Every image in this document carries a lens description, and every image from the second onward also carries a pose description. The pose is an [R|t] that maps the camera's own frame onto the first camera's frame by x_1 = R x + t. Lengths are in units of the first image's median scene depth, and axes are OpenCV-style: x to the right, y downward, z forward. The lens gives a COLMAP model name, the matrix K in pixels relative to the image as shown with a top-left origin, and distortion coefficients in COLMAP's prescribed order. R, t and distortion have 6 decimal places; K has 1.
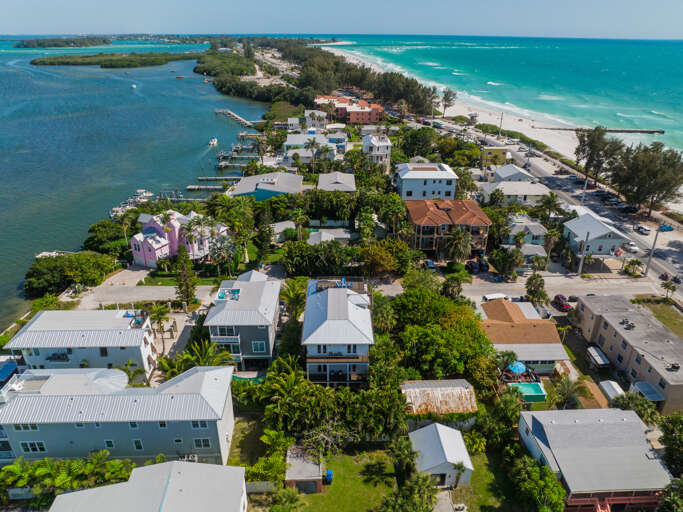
lens RADIAL K [[474.5, 0, 341.5], [0, 474.5, 256.0], [0, 0, 1]] dist [-0.041196, 0.000366]
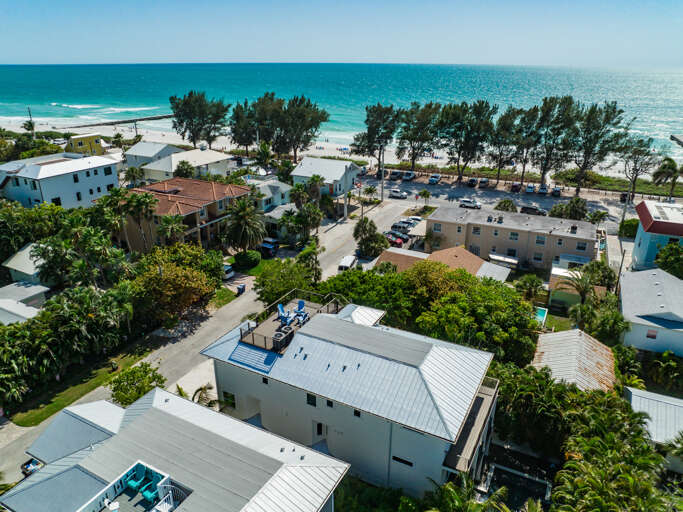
lens RADIAL K [[474.5, 0, 341.5], [0, 474.5, 256.0], [0, 0, 1]] dist [-0.041196, 0.000366]
pose [[0.445751, -0.328272, 0.832792, -0.226361], [0.358721, 0.917870, 0.169803, -0.040043], [-0.820137, 0.223051, 0.526900, 0.416772]]
